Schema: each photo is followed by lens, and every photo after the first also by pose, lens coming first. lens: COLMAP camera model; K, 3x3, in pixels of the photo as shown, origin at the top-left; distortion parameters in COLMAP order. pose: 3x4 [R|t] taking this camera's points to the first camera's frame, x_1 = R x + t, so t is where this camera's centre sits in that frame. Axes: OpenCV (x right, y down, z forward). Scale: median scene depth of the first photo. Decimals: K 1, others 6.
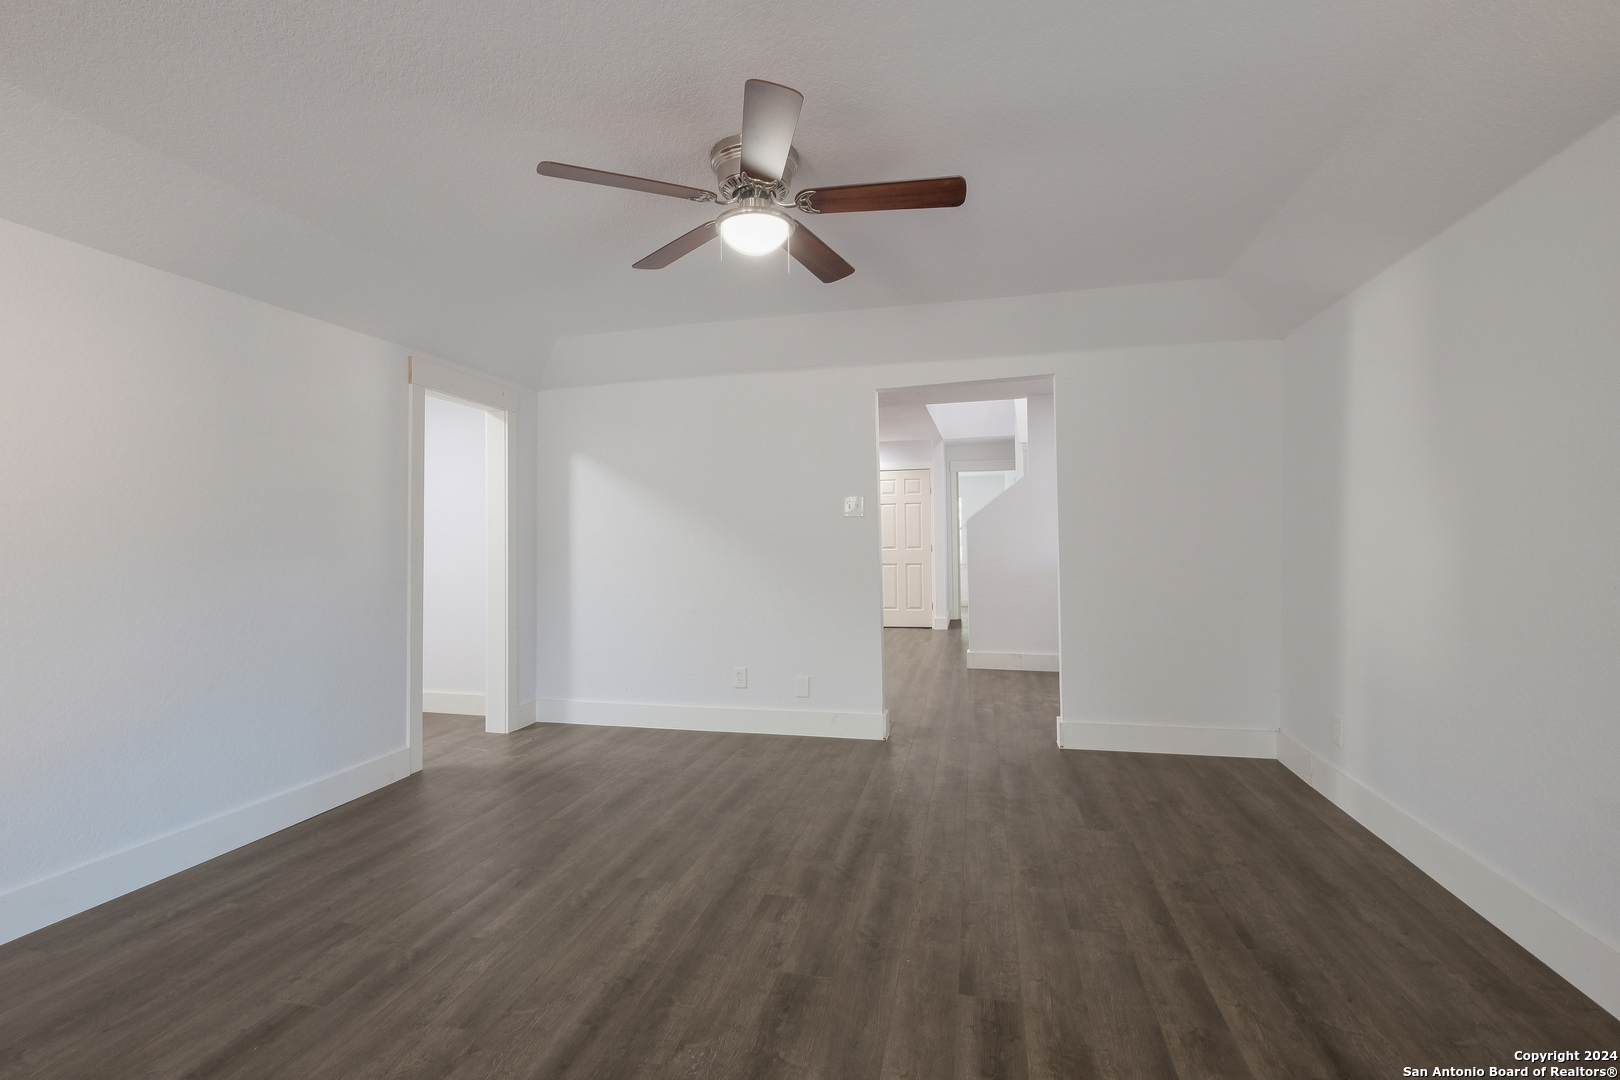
lens RADIAL K [[705.7, 0, 820.2], [0, 705.7, 533.4], [0, 0, 1]] dist [-0.008497, -0.001212]
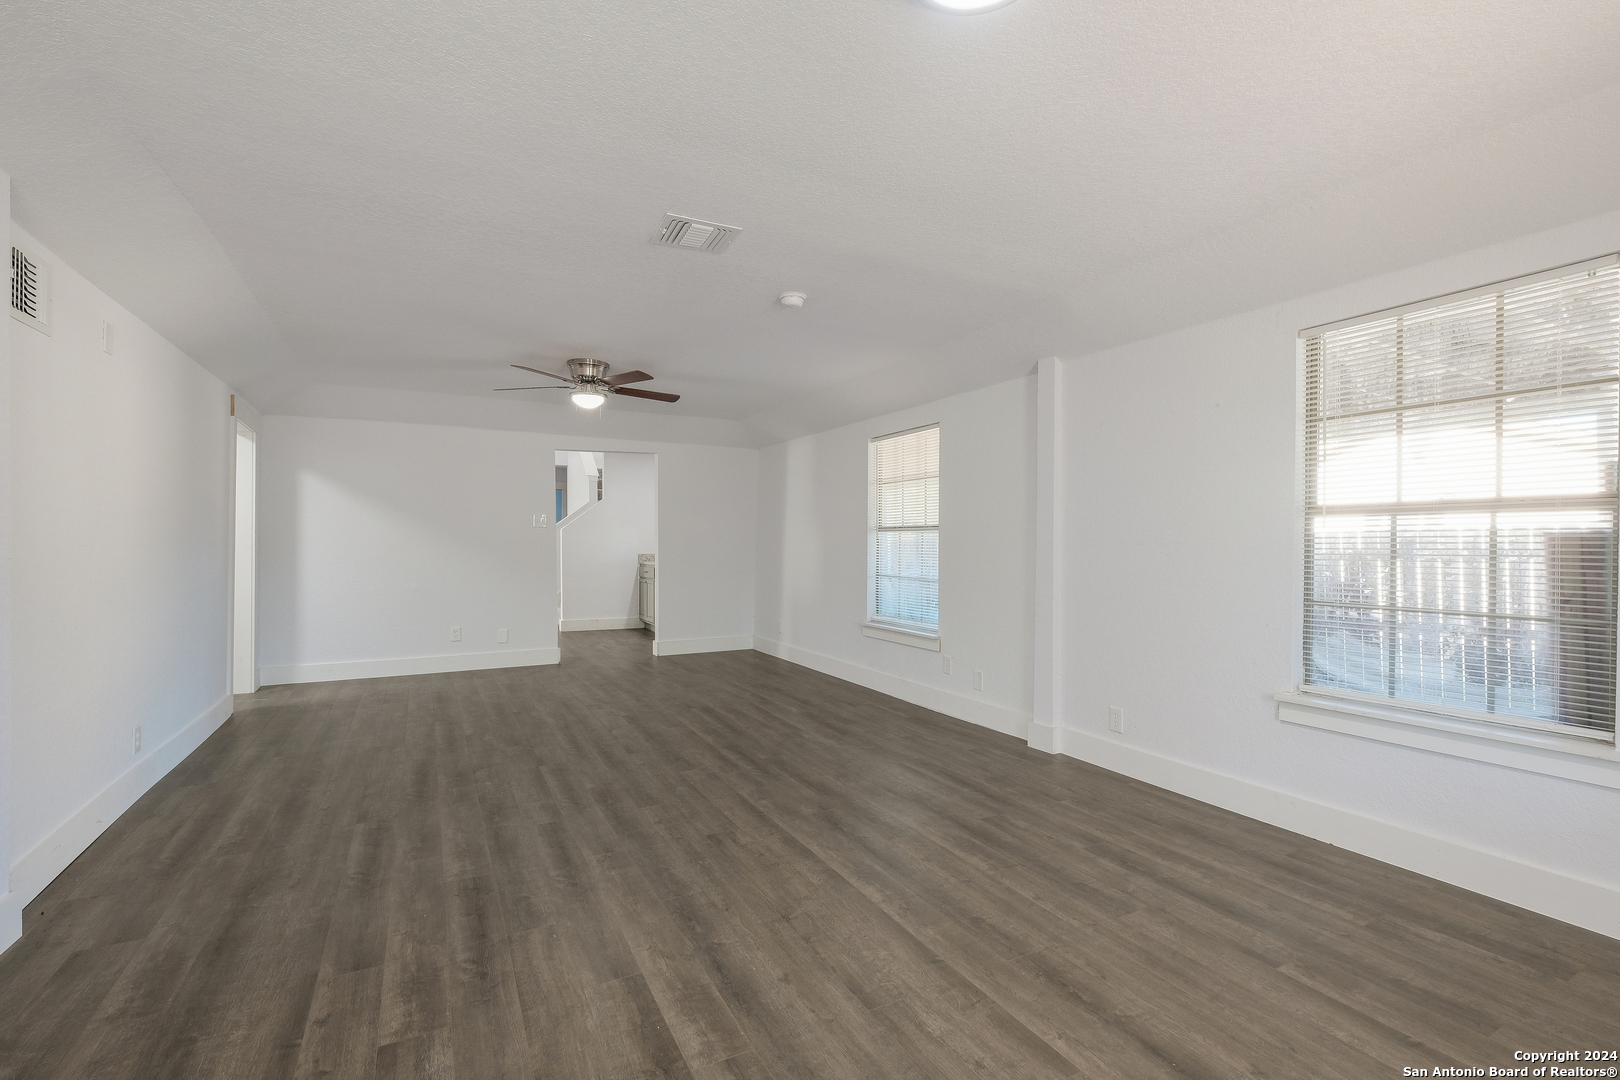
lens RADIAL K [[705.7, 0, 785.4], [0, 705.7, 542.5], [0, 0, 1]] dist [-0.008497, -0.001212]
pose [[0.758860, 0.015557, 0.651068, -0.735702], [-0.019116, 0.999816, -0.001608, 0.002200], [-0.650973, -0.011226, 0.759018, -0.741743]]
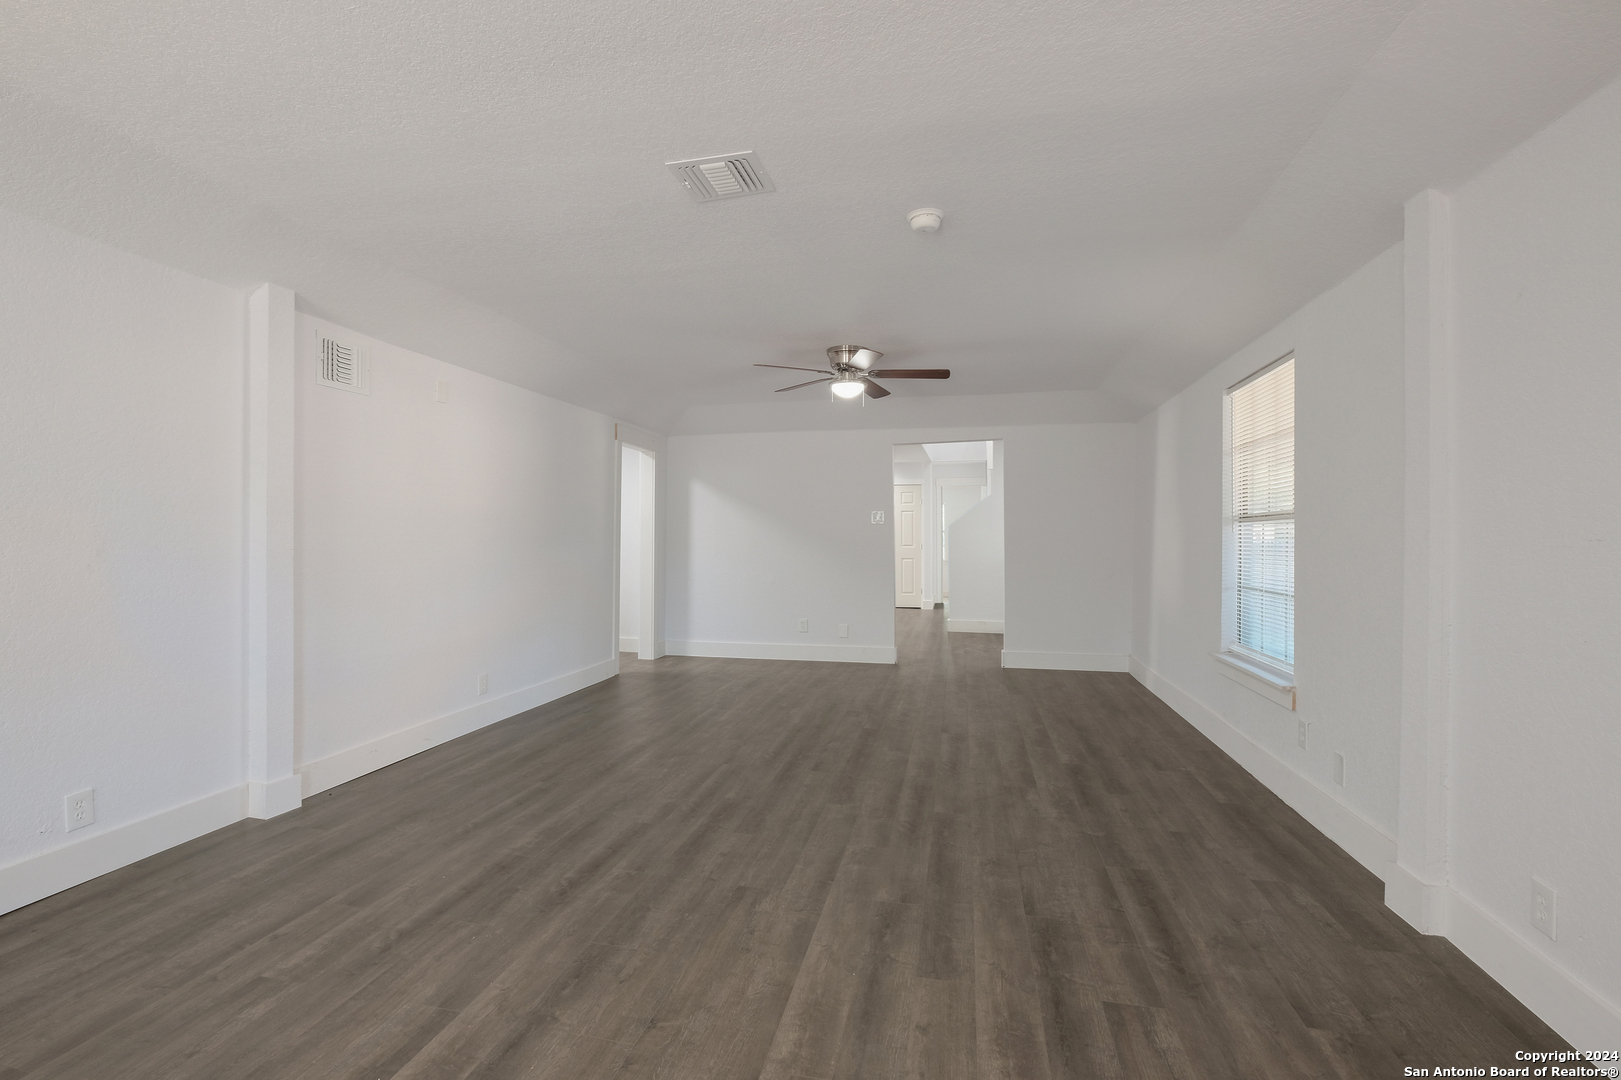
lens RADIAL K [[706.1, 0, 813.8], [0, 706.1, 538.7], [0, 0, 1]] dist [-0.008497, -0.001212]
pose [[0.999734, 0.016917, 0.015669, -0.155367], [-0.017058, 0.999815, 0.008861, -0.004715], [-0.015516, -0.009126, 0.999838, -0.753577]]
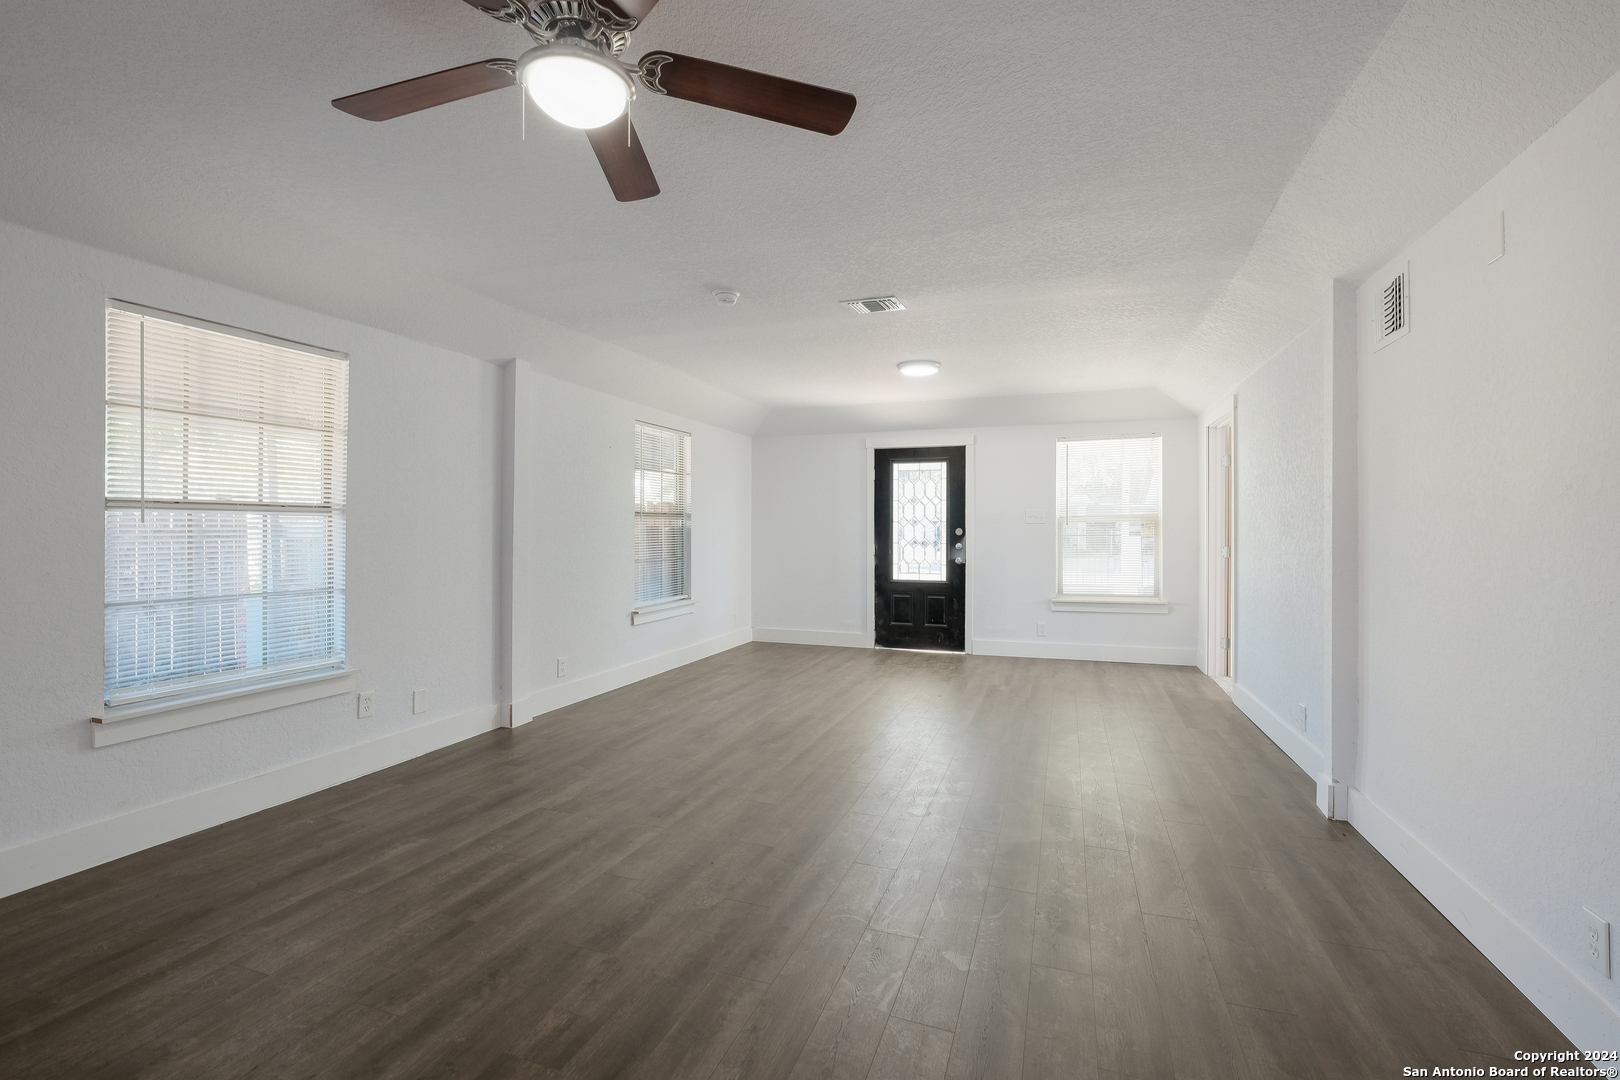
lens RADIAL K [[705.7, 0, 825.3], [0, 705.7, 528.5], [0, 0, 1]] dist [-0.008497, -0.001212]
pose [[-0.993589, 0.018067, 0.111601, -0.292736], [0.017614, 0.999832, -0.005046, 0.007790], [-0.111673, -0.003048, -0.993740, 1.175477]]
